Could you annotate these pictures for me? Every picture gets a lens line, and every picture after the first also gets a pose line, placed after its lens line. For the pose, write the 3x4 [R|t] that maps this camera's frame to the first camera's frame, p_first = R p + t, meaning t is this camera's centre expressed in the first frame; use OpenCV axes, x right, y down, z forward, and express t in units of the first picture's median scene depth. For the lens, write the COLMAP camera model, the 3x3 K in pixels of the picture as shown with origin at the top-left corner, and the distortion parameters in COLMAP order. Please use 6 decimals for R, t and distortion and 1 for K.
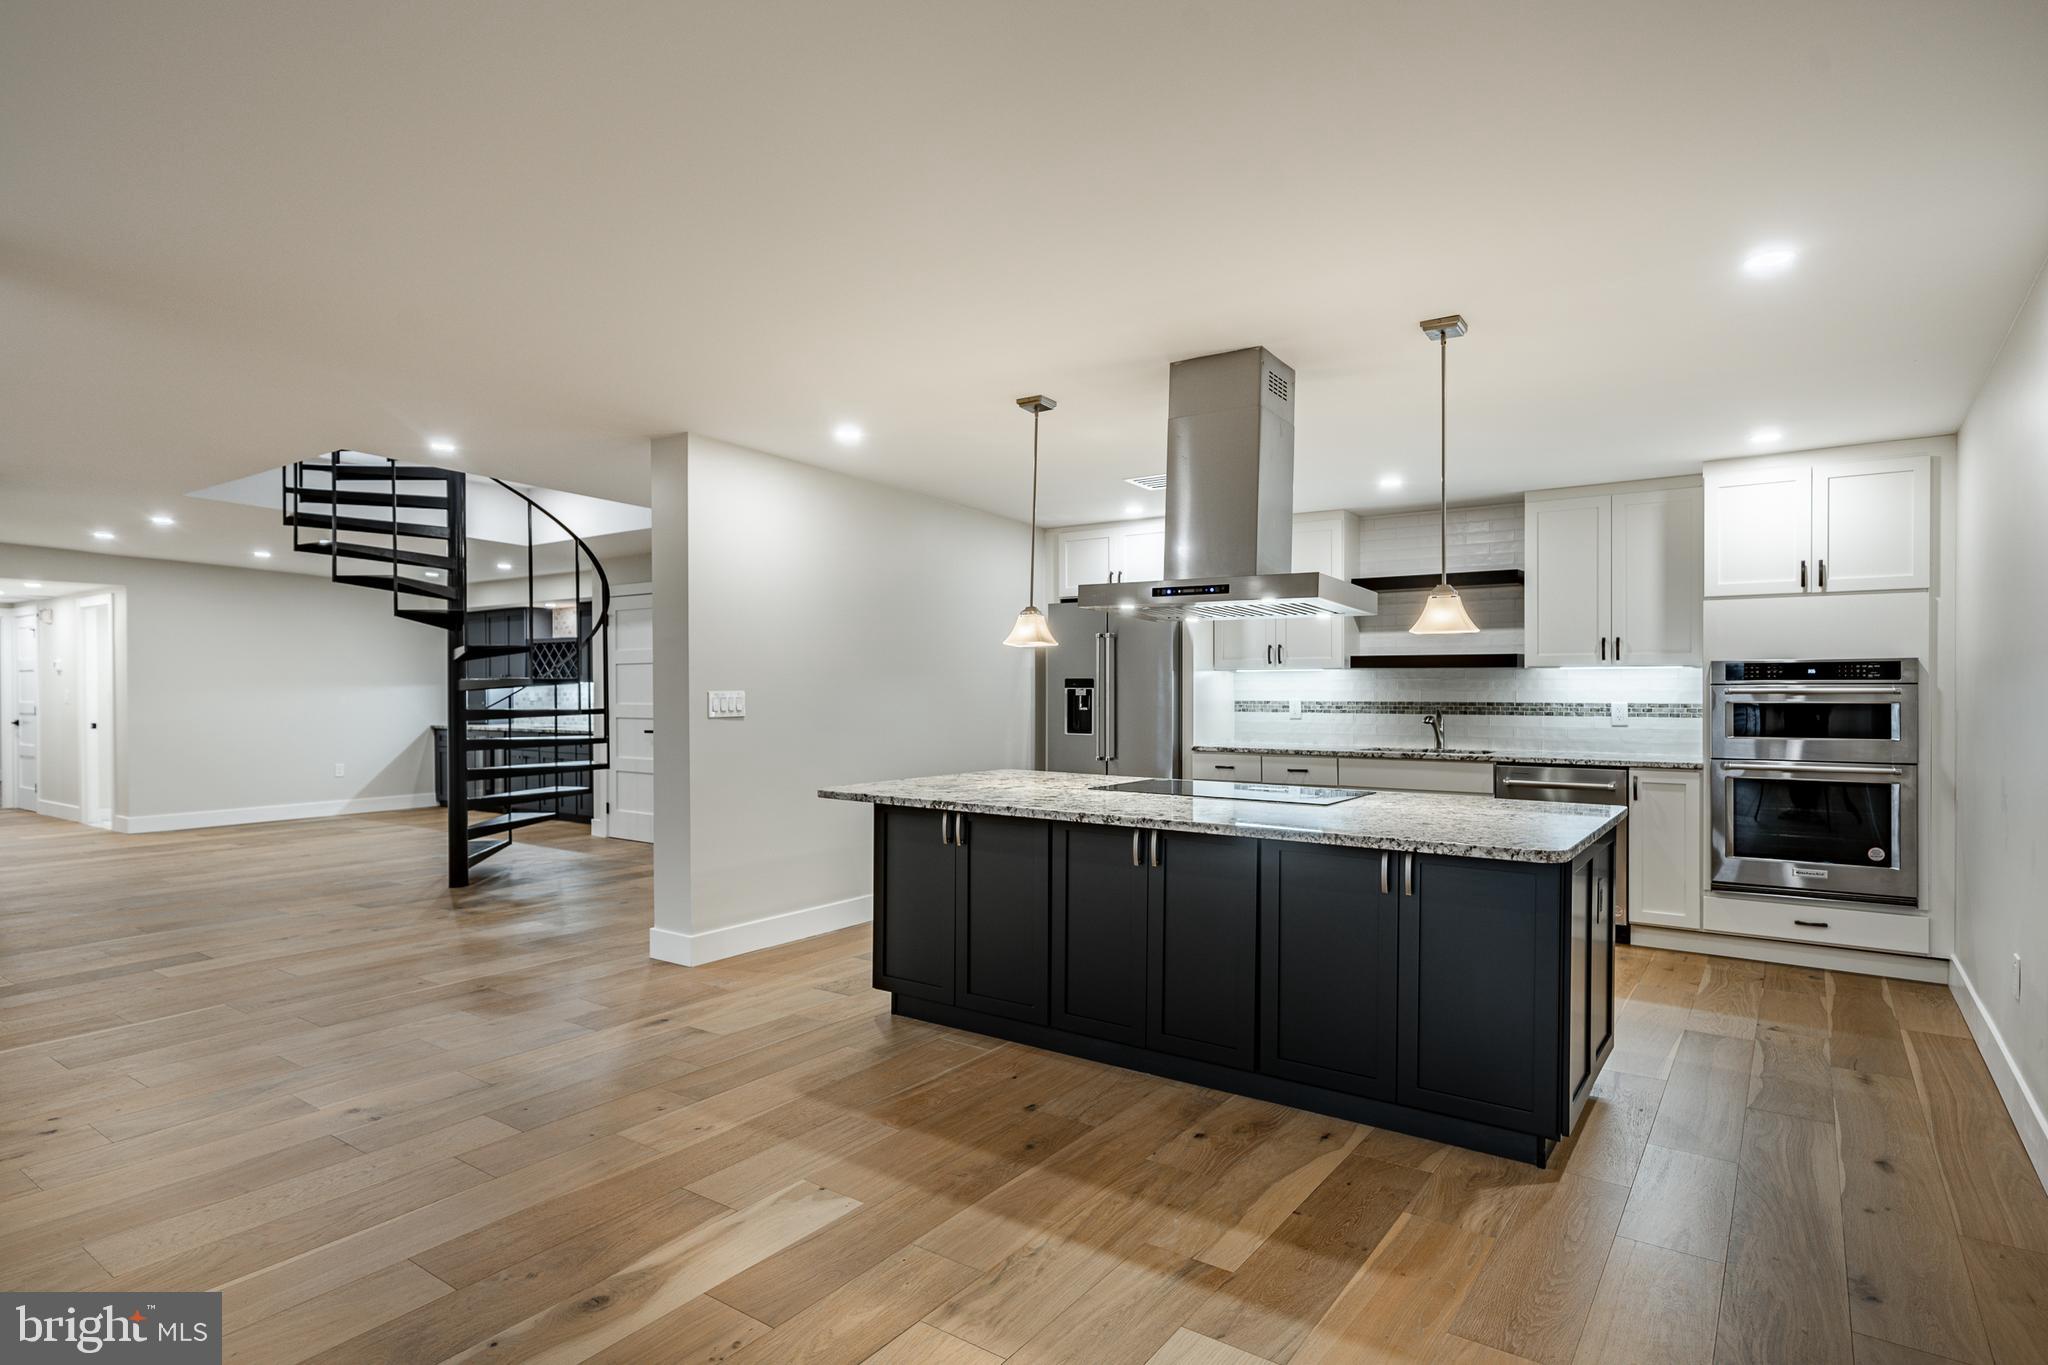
lens RADIAL K [[1085.0, 0, 997.1], [0, 1085.0, 697.8], [0, 0, 1]] dist [-0.001512, 0.005356]
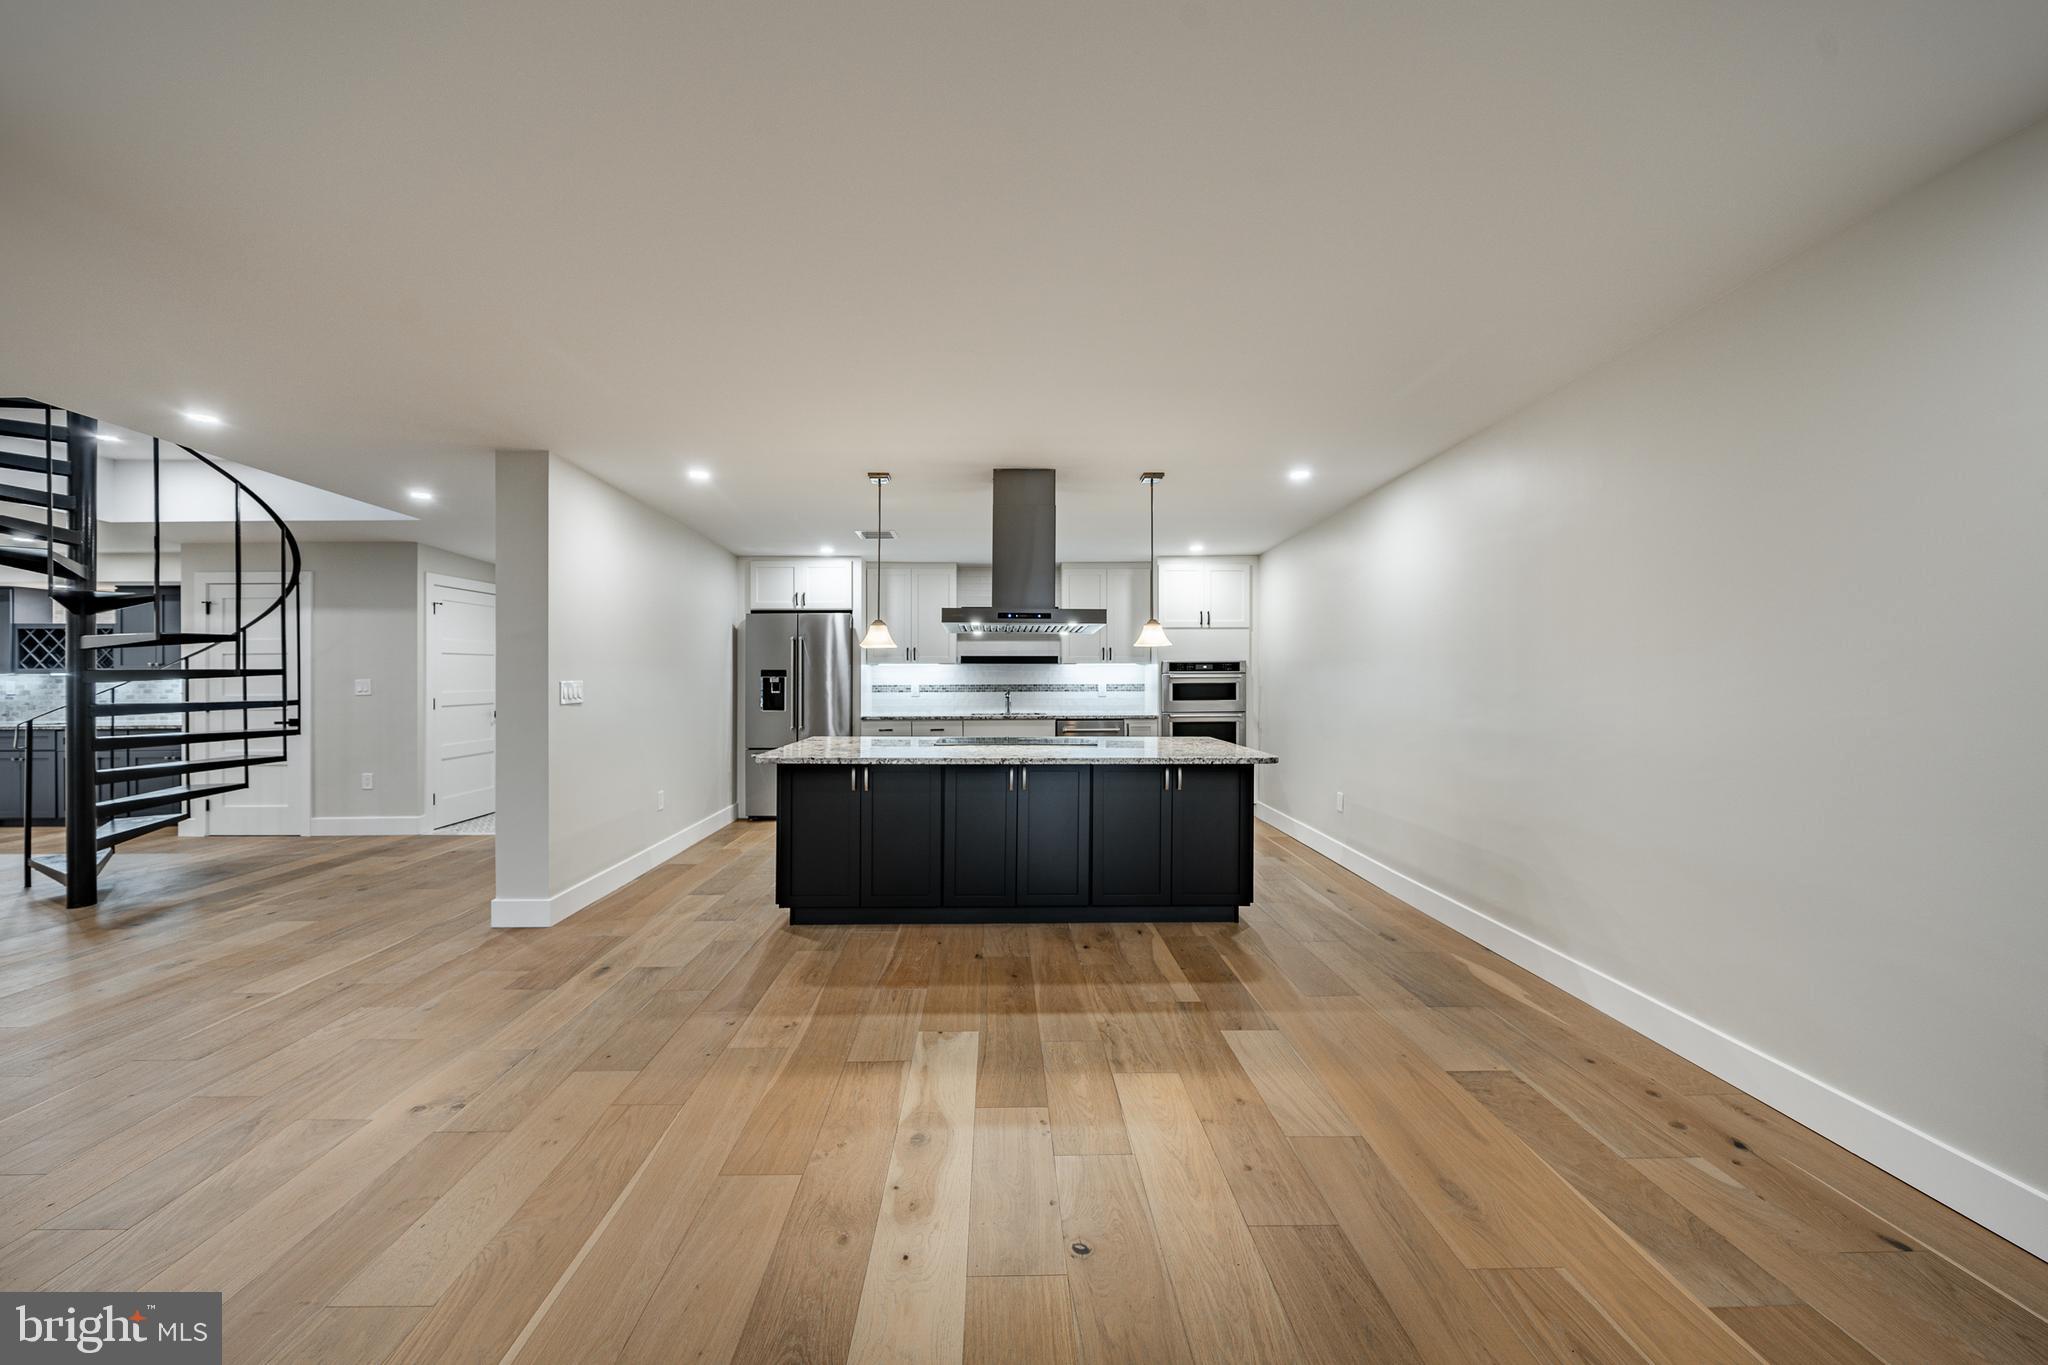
lens RADIAL K [[779.8, 0, 998.2], [0, 779.8, 670.8], [0, 0, 1]] dist [-0.004190, -0.001070]
pose [[0.803038, 0.000557, 0.595927, -0.383861], [0.009251, 0.999867, -0.013402, -0.001396], [-0.595856, 0.016275, 0.802927, 0.073883]]
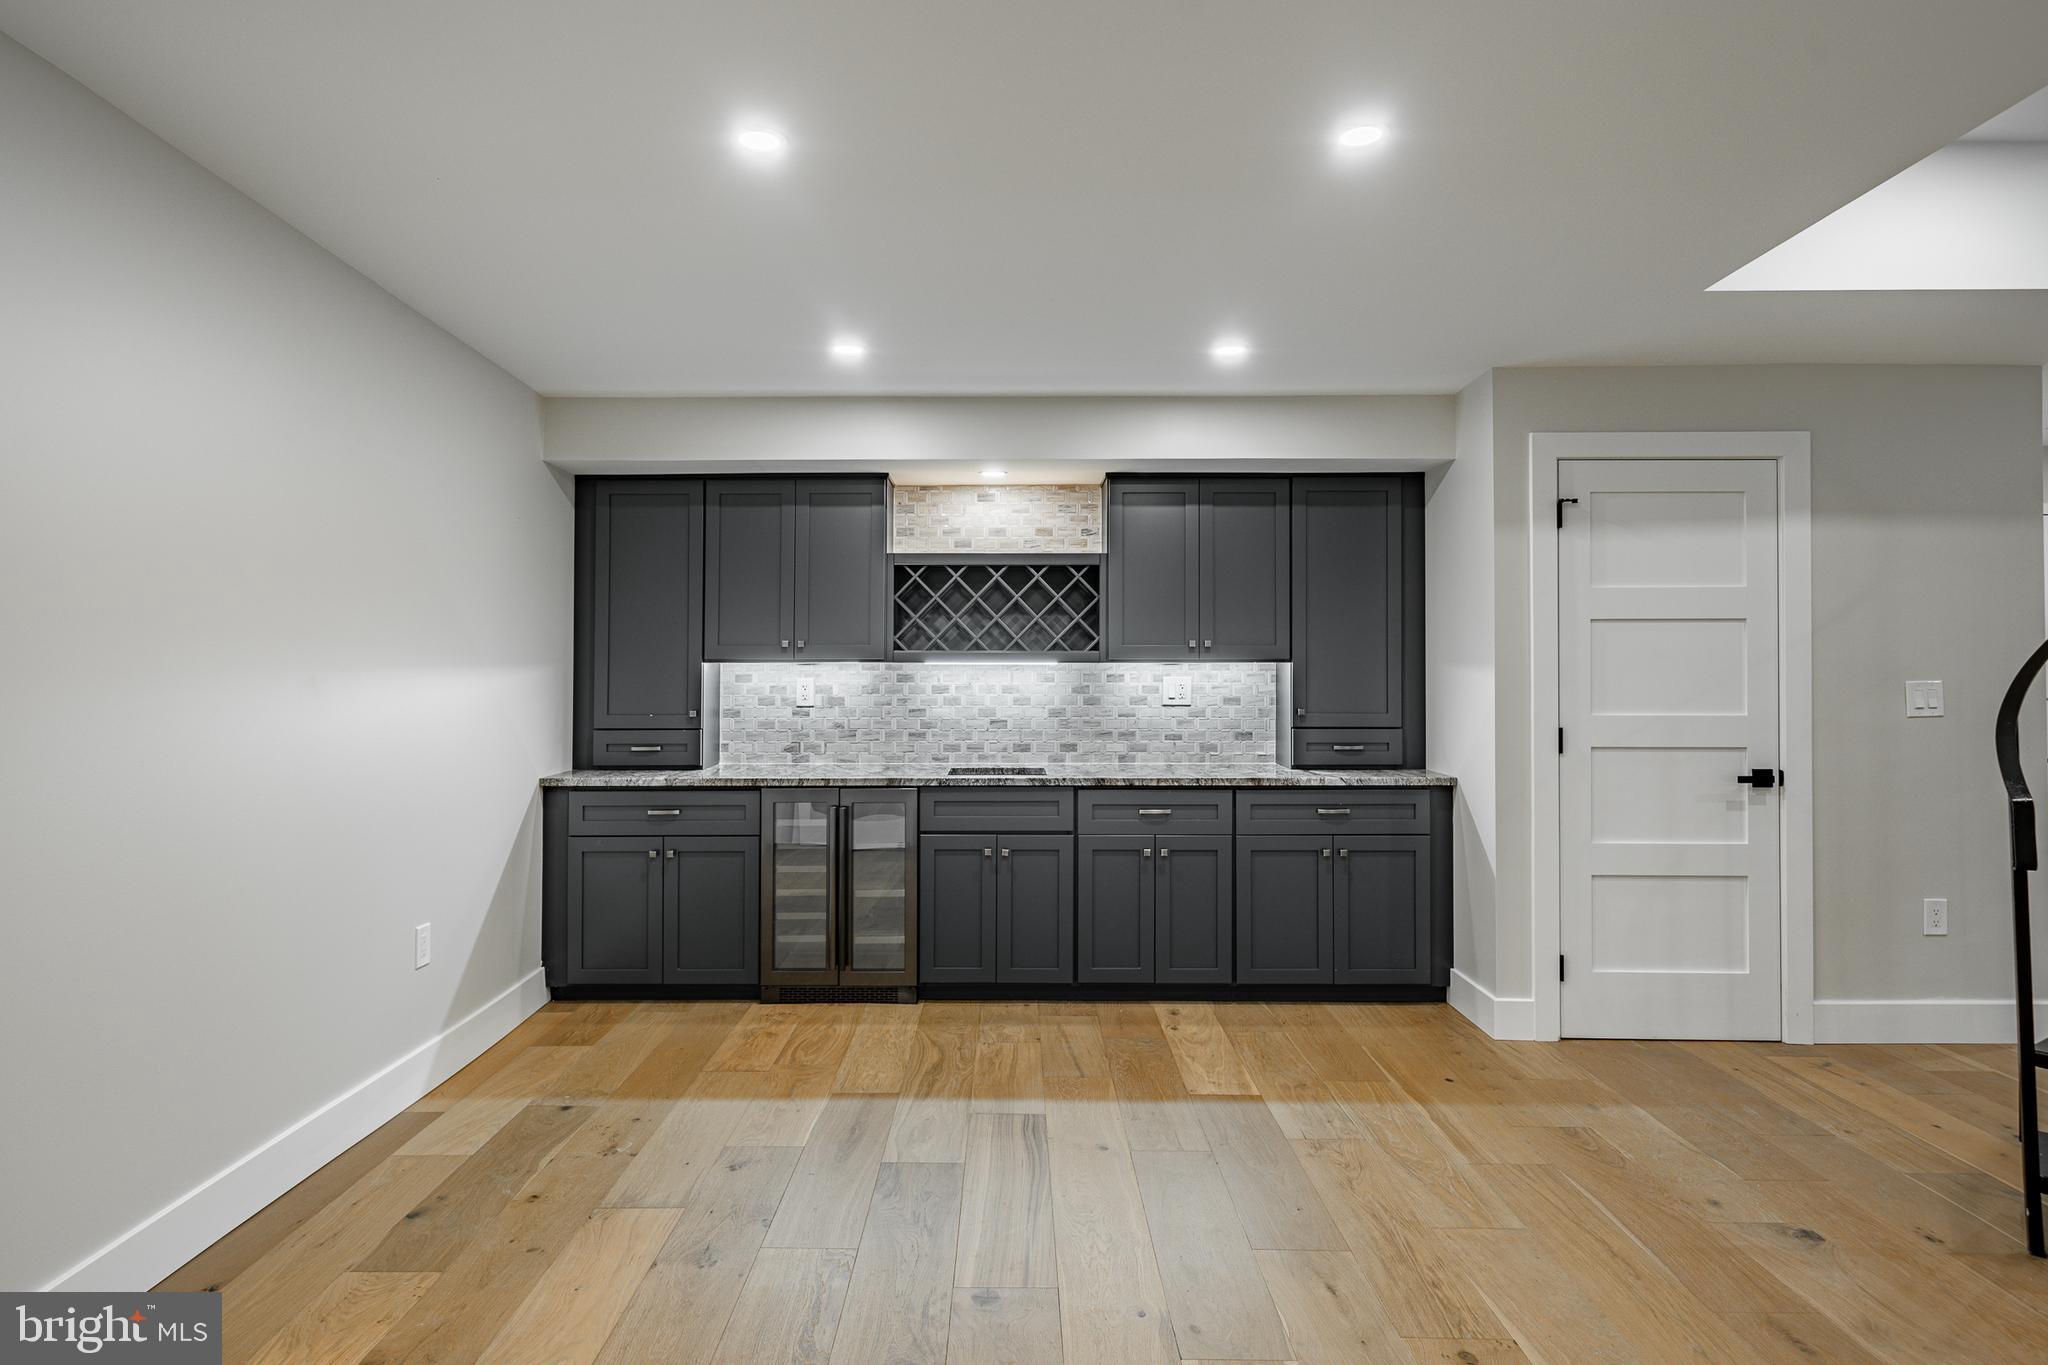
lens RADIAL K [[1140.0, 0, 951.8], [0, 1140.0, 640.9], [0, 0, 1]] dist [0.001670, -0.001250]
pose [[0.816631, 0.017145, 0.576905, -1.466454], [0.002960, 0.999421, -0.033891, -0.015704], [-0.577152, 0.029384, 0.816108, 1.416024]]
